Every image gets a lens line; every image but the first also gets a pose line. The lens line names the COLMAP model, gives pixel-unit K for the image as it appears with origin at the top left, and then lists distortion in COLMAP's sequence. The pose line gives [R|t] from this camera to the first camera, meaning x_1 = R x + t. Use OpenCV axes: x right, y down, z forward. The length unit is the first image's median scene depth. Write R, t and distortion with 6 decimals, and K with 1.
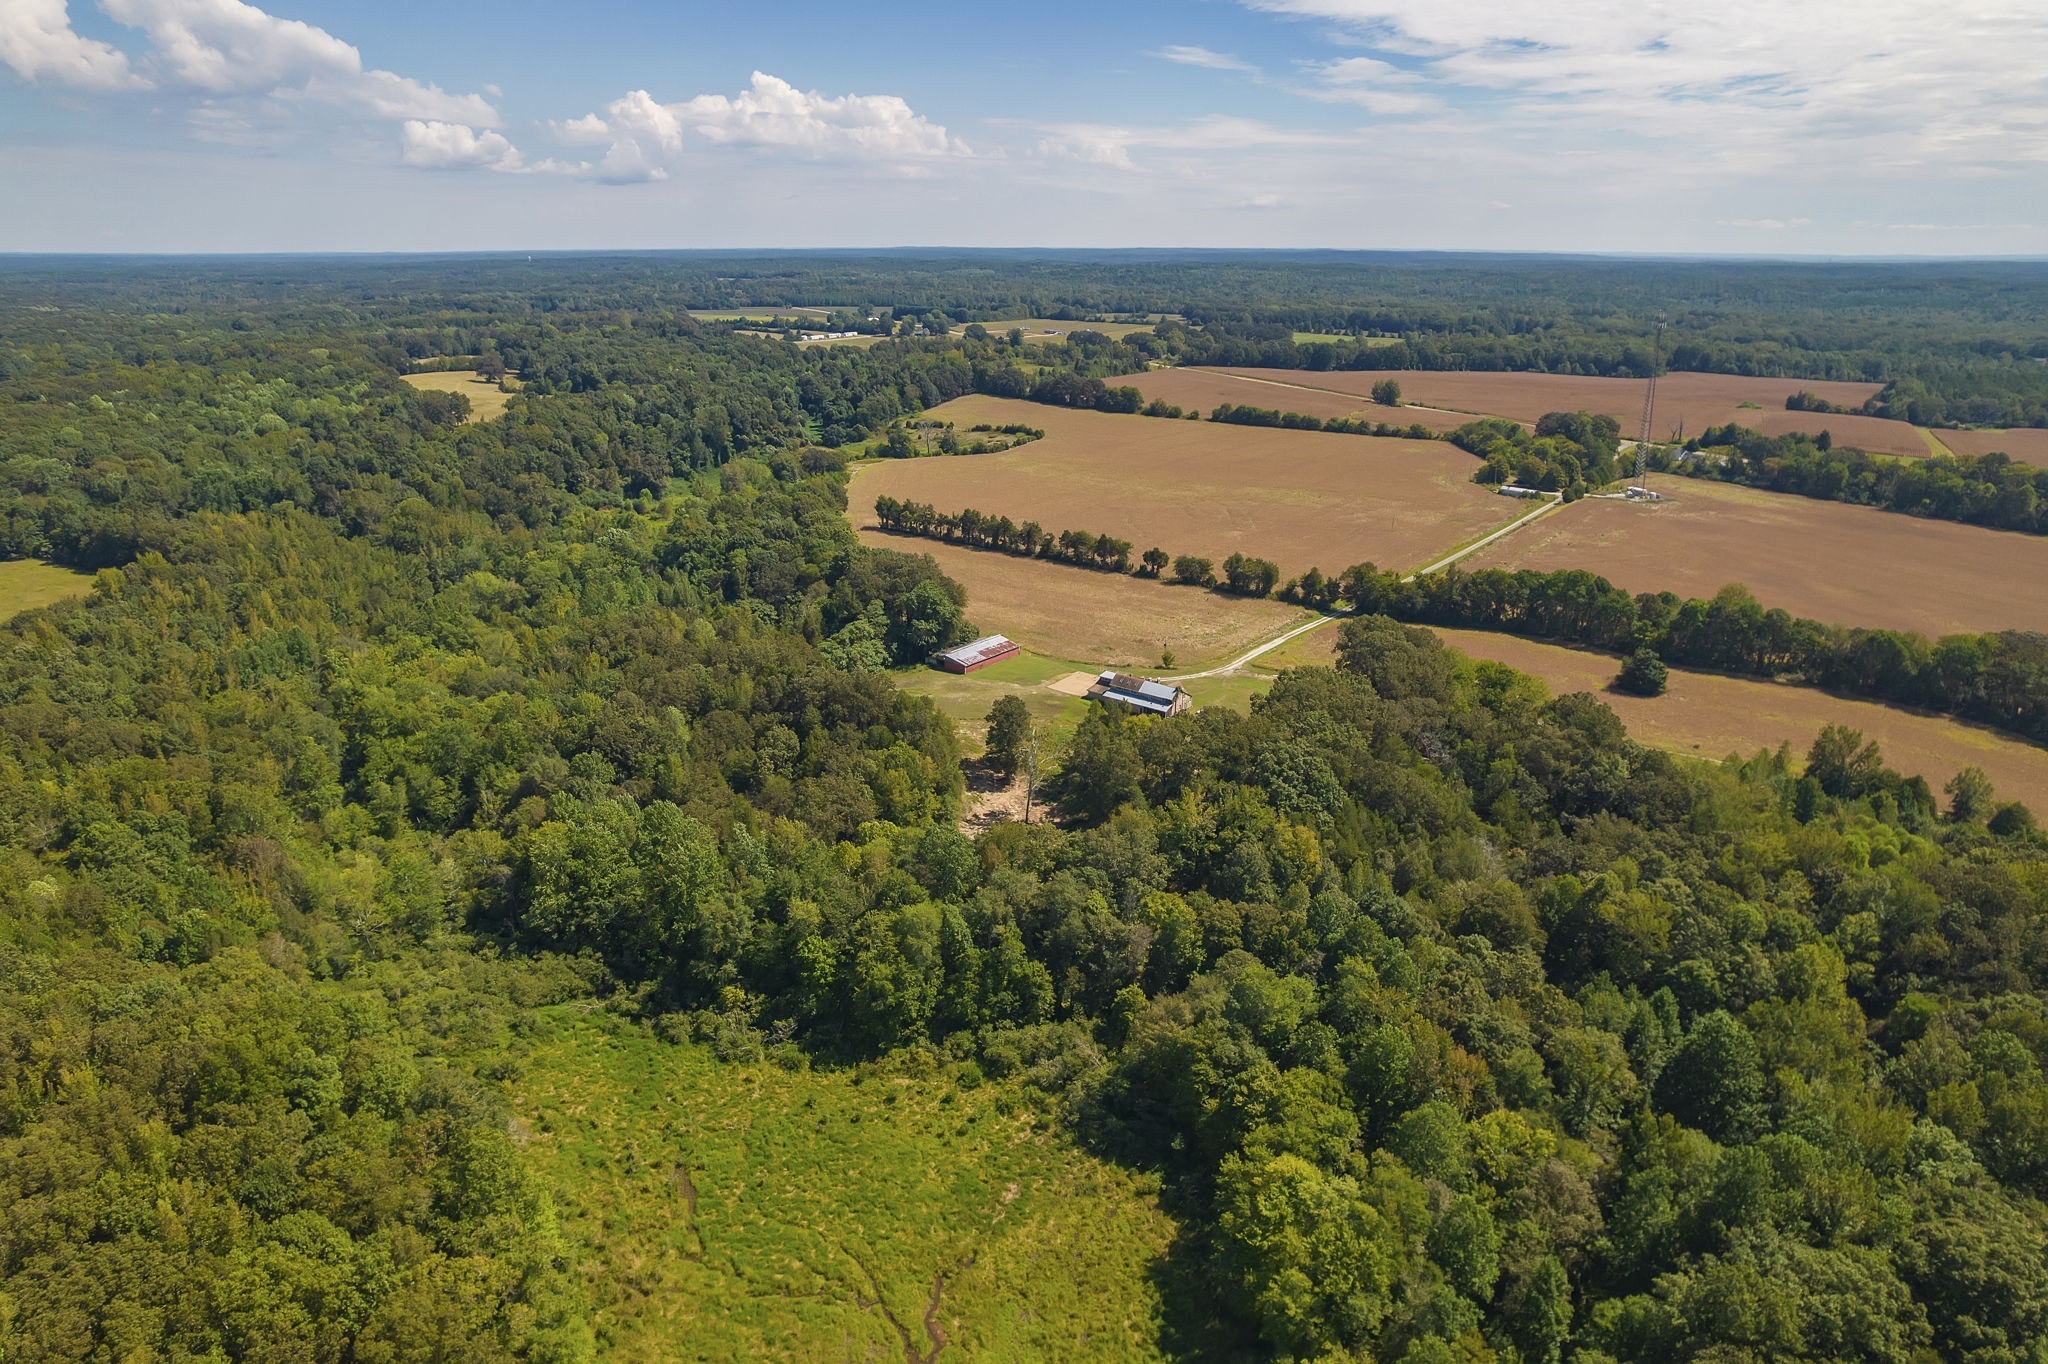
lens RADIAL K [[1354.1, 0, 990.9], [0, 1354.1, 683.2], [0, 0, 1]] dist [-0.086225, 0.059055]
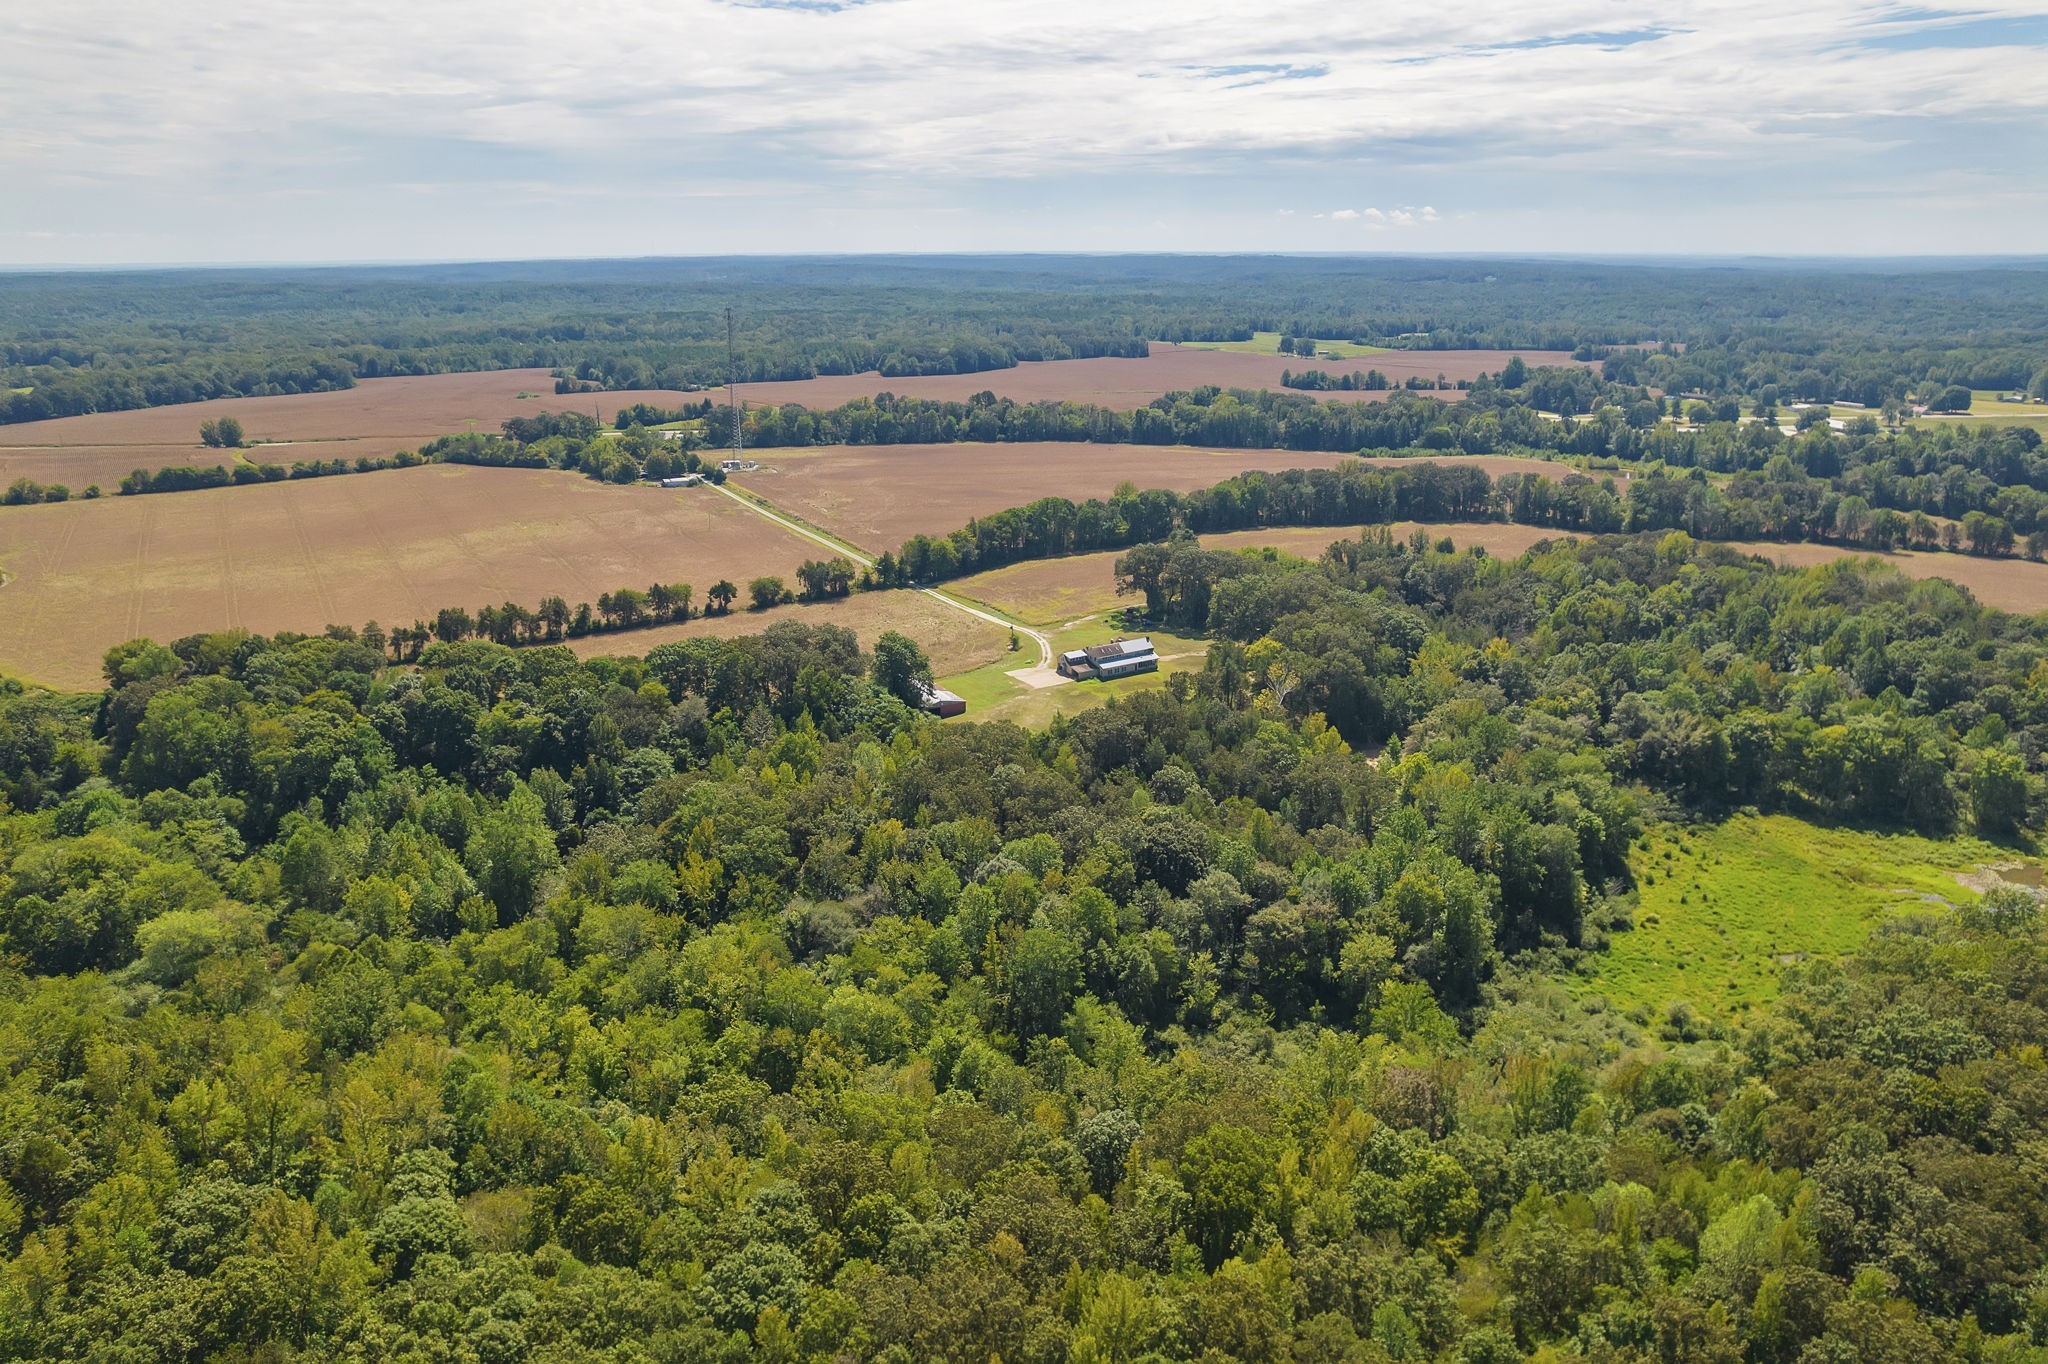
lens RADIAL K [[1338.5, 0, 1024.0], [0, 1338.5, 682.0], [0, 0, 1]] dist [-0.074698, 0.061919]
pose [[0.310633, -0.296530, 0.903093, -0.386731], [0.301873, 0.931684, 0.202084, -0.092326], [-0.901321, 0.209846, 0.378926, 0.280693]]
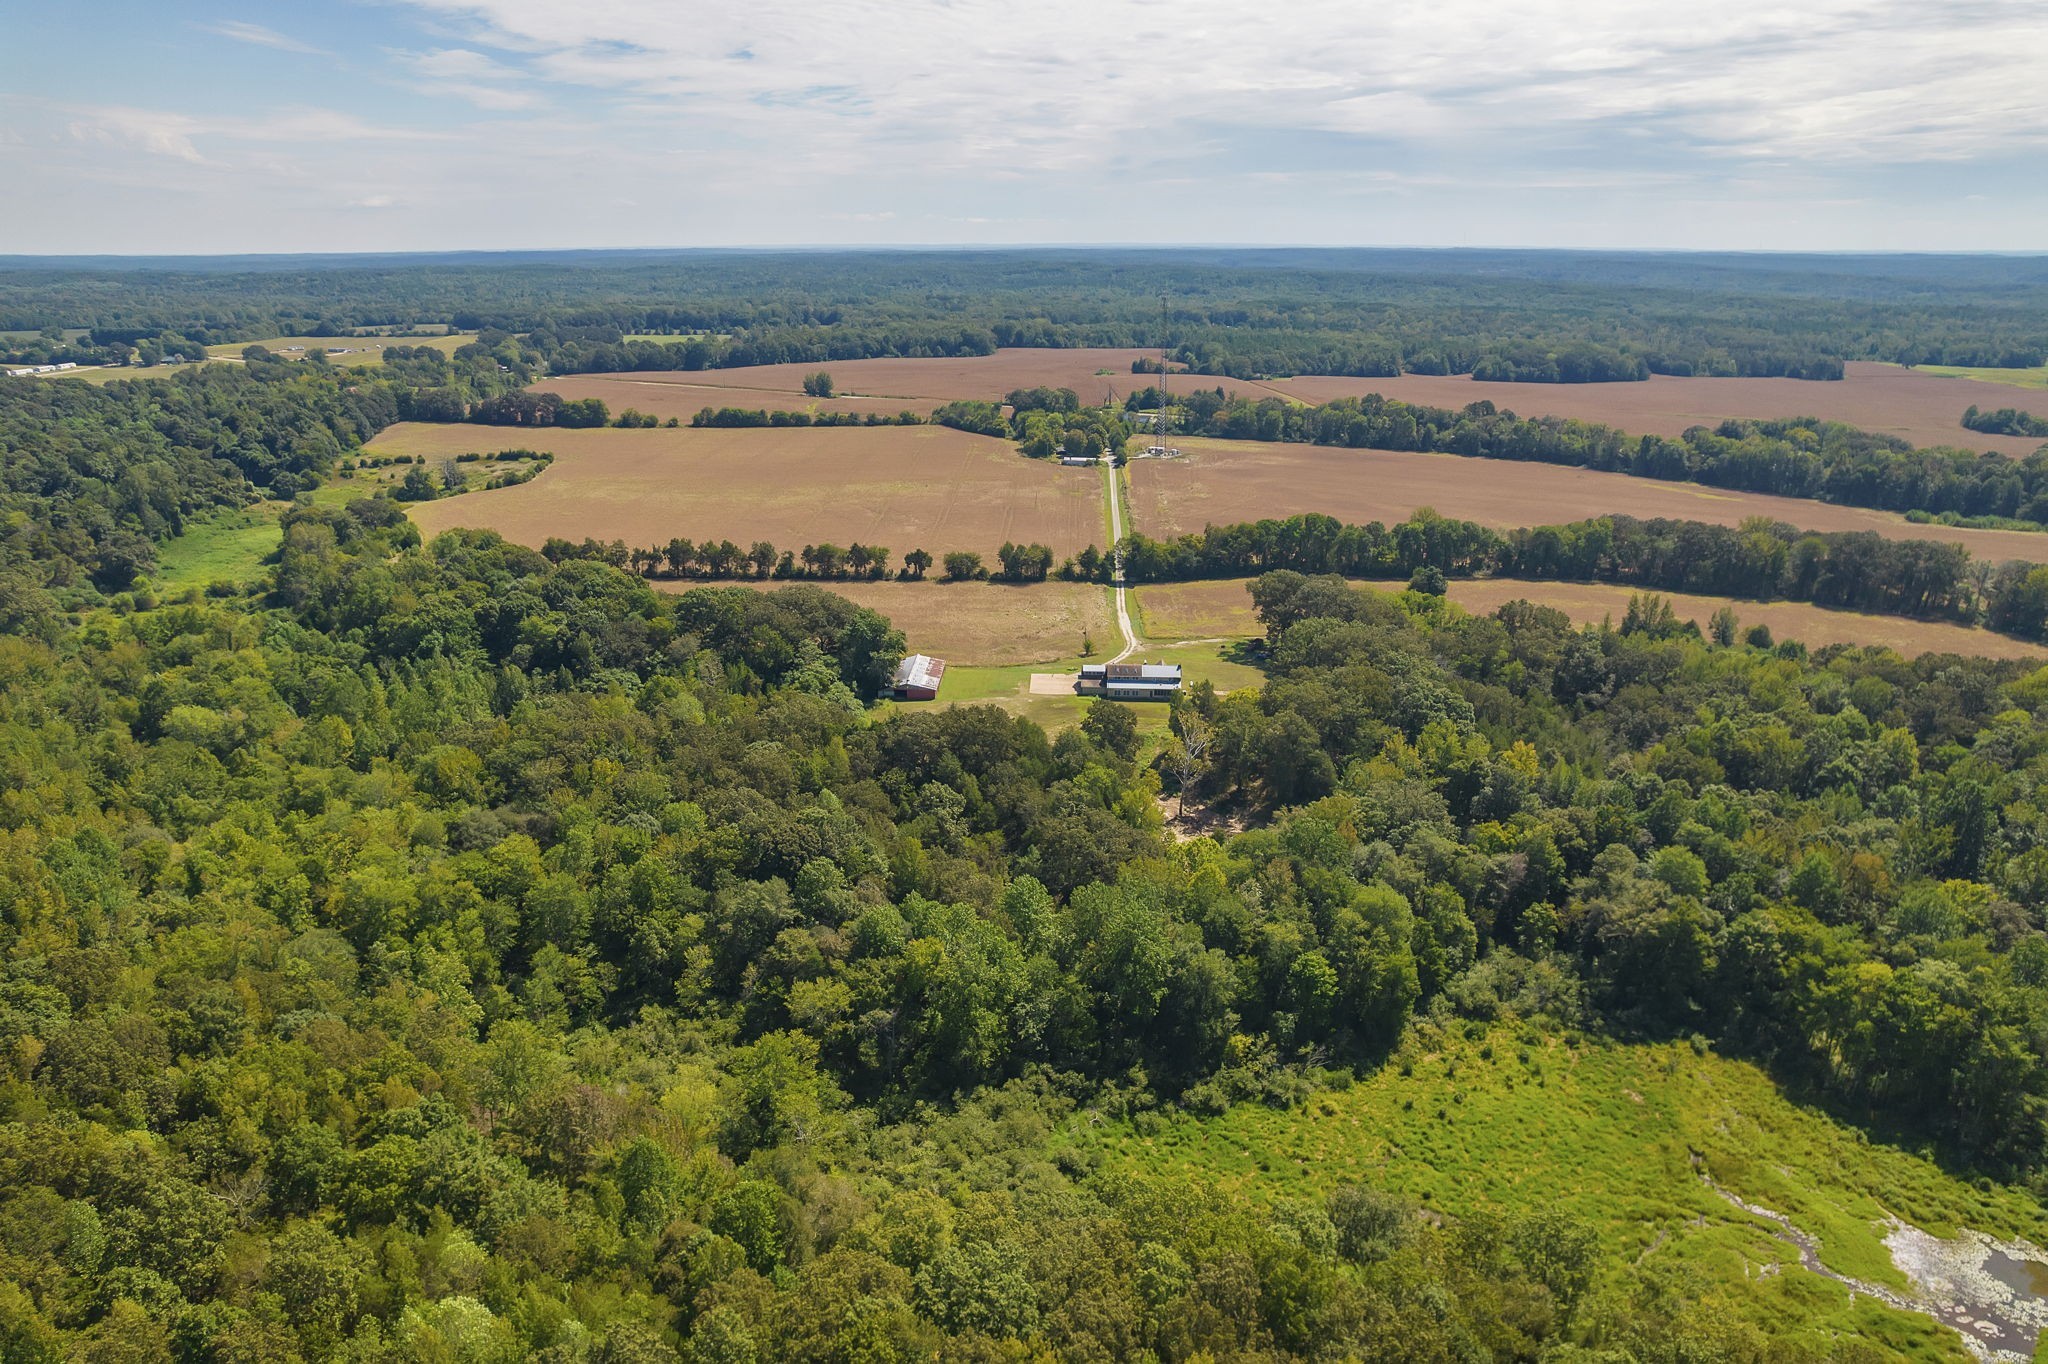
lens RADIAL K [[1338.5, 0, 1024.0], [0, 1338.5, 682.0], [0, 0, 1]] dist [-0.074698, 0.061919]
pose [[0.797304, -0.190838, 0.572614, -0.233056], [0.188889, 0.979938, 0.063581, -0.030553], [-0.573260, 0.057467, 0.817356, 0.090707]]
